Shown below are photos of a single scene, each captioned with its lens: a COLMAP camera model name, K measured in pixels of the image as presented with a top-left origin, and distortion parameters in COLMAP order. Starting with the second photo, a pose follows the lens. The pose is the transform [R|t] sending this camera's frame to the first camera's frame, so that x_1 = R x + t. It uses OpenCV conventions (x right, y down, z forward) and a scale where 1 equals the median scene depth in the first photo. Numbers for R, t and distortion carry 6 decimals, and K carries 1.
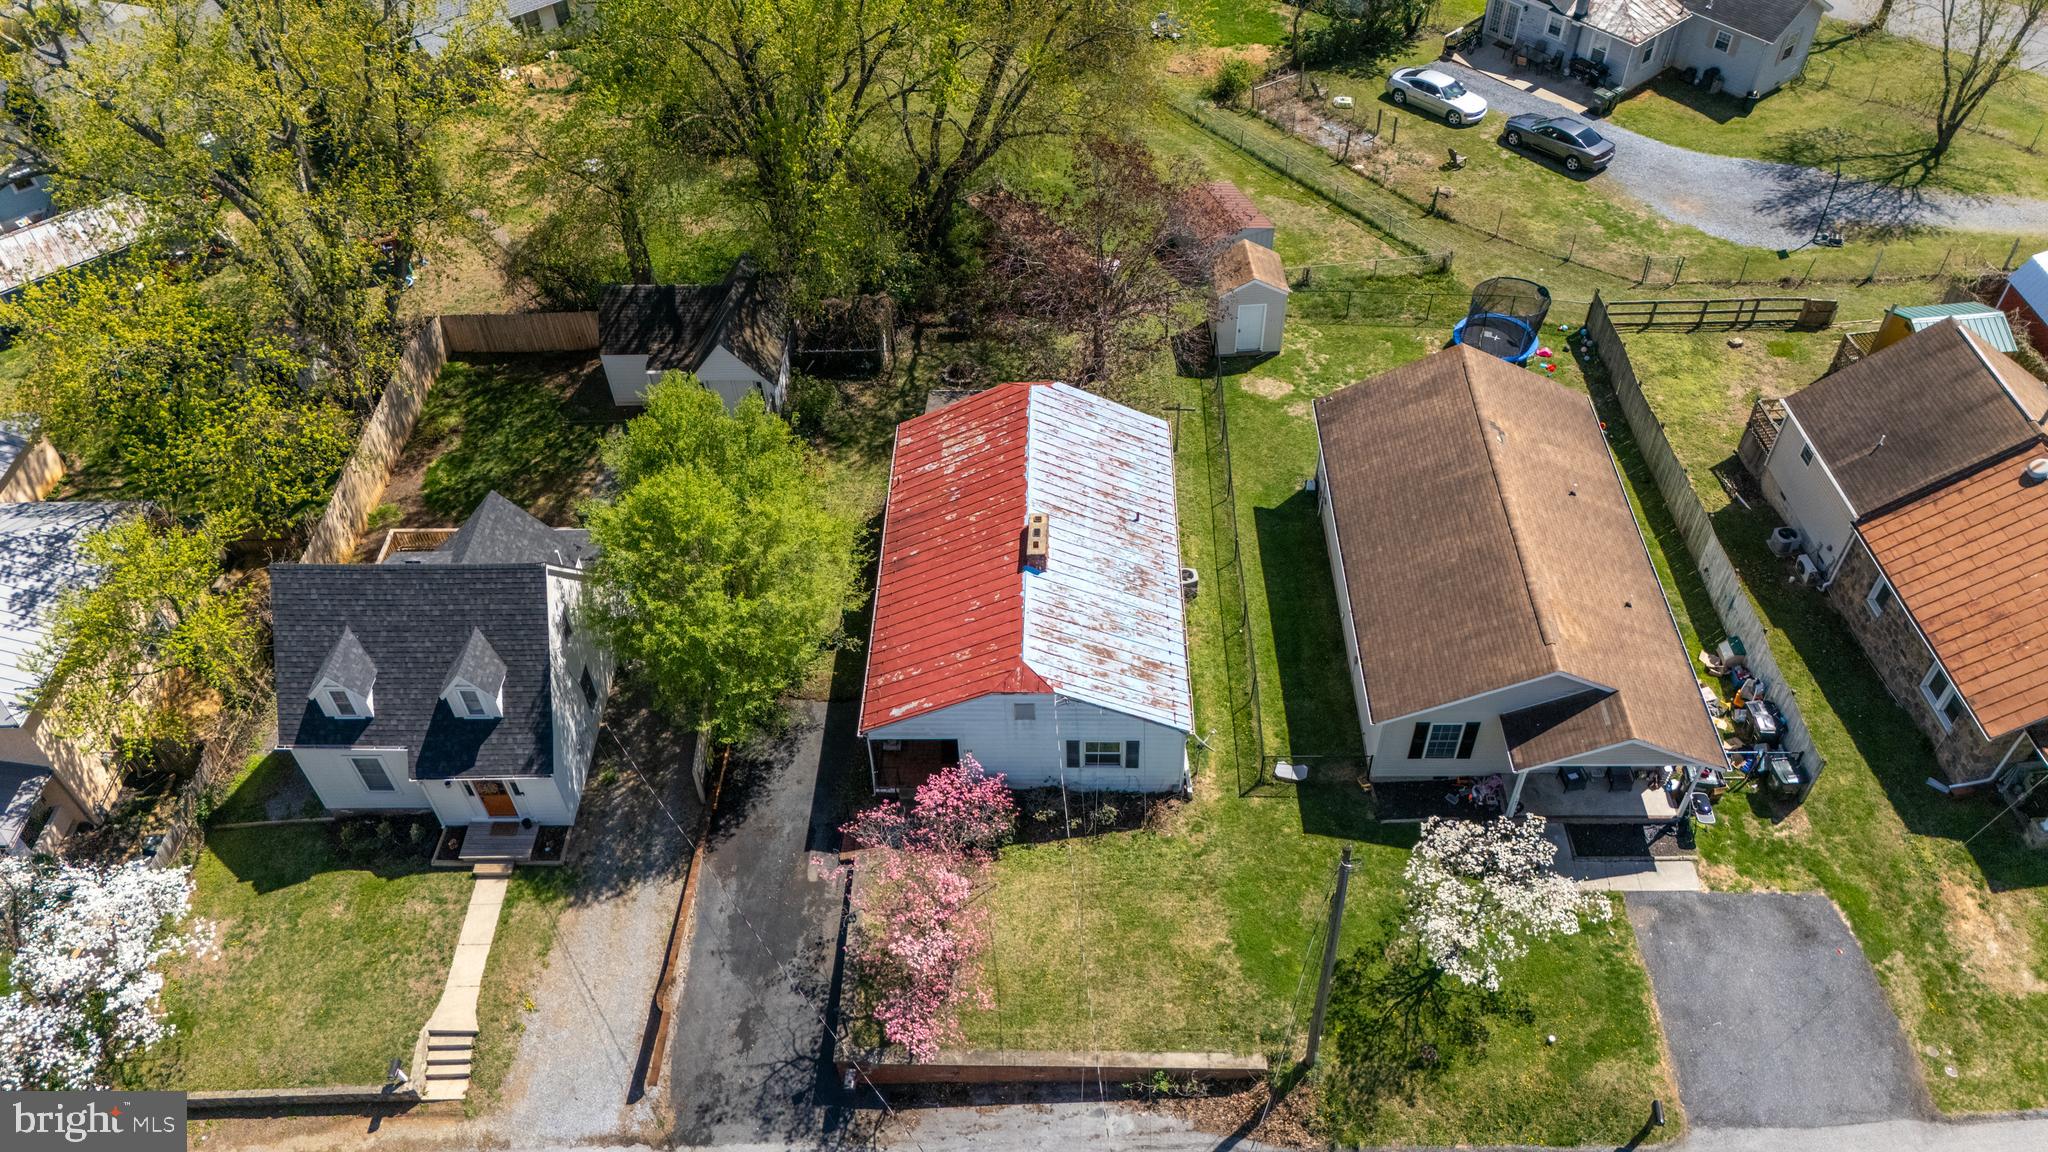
lens RADIAL K [[1512.1, 0, 1020.4], [0, 1512.1, 572.6], [0, 0, 1]] dist [0.068391, -0.061086]
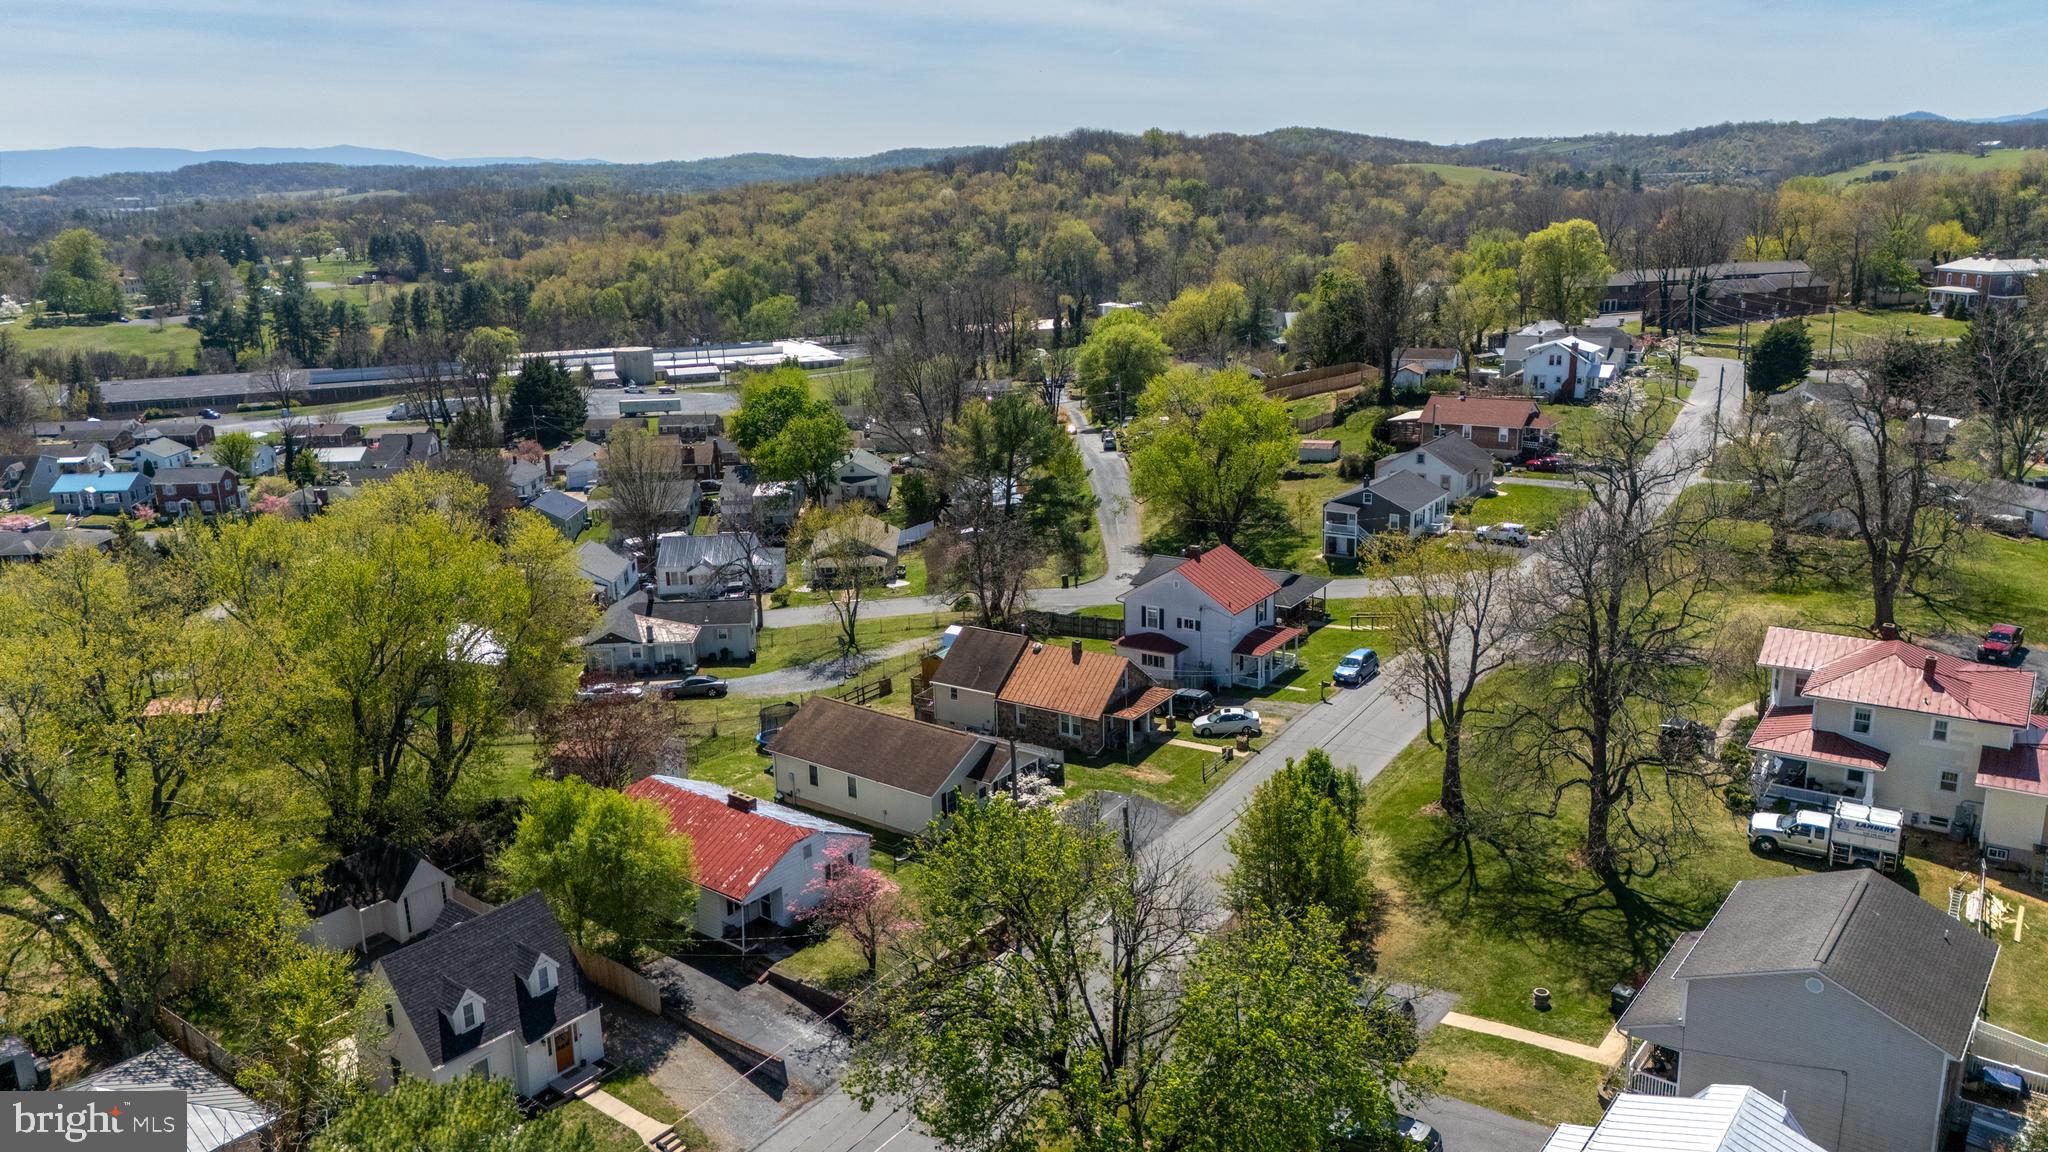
lens RADIAL K [[1489.3, 0, 1022.0], [0, 1489.3, 558.4], [0, 0, 1]] dist [0.069686, -0.065281]
pose [[0.599636, -0.179931, 0.779783, -1.175719], [0.580145, 0.768918, -0.268695, 0.448836], [-0.551243, 0.613506, 0.565457, -0.412536]]
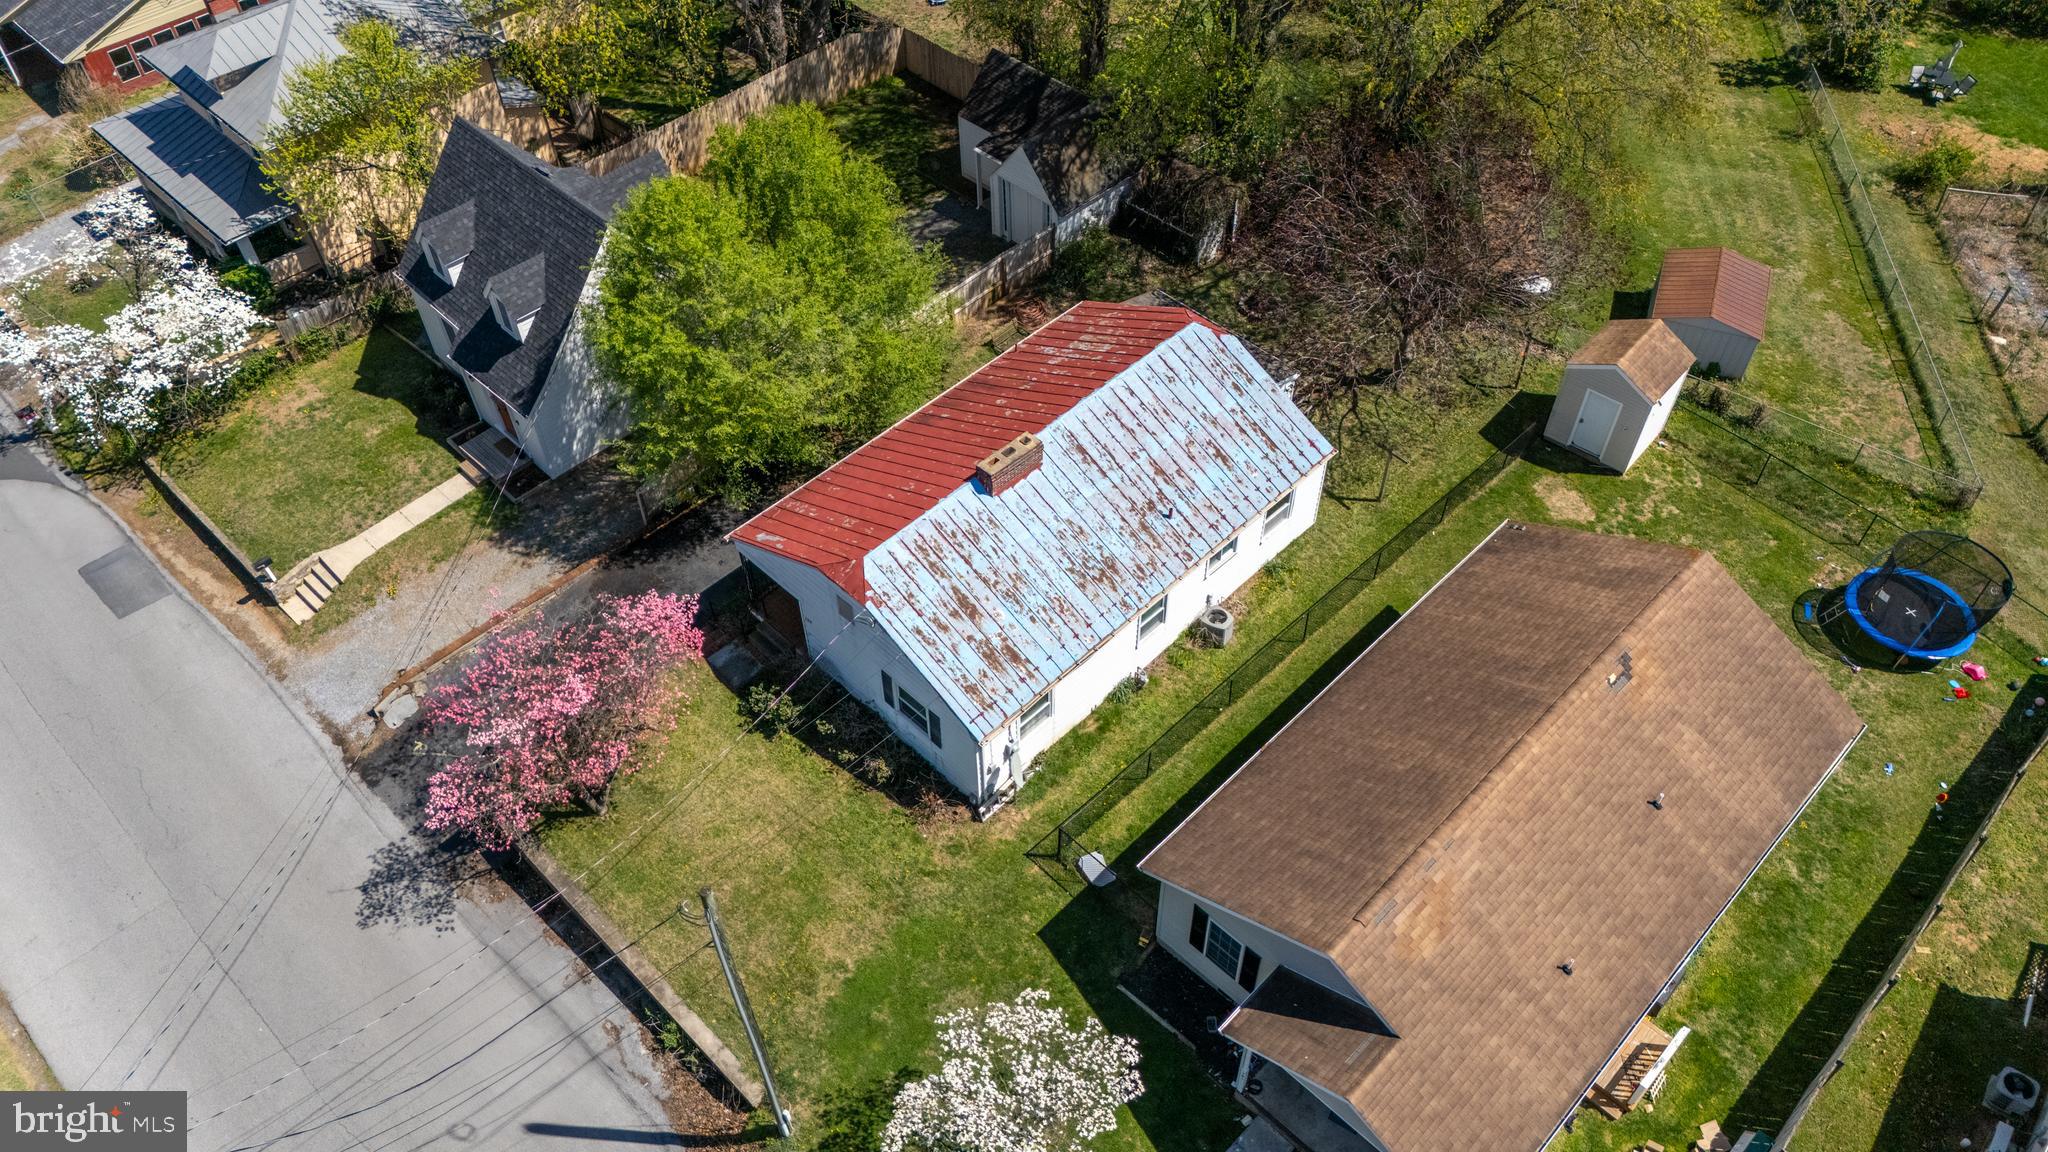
lens RADIAL K [[1512.1, 0, 1020.4], [0, 1512.1, 572.6], [0, 0, 1]] dist [0.068391, -0.061086]
pose [[0.726347, 0.529177, -0.438625, 0.422788], [-0.501903, 0.844350, 0.187530, -0.131507], [0.469590, 0.083936, 0.878886, 0.275302]]
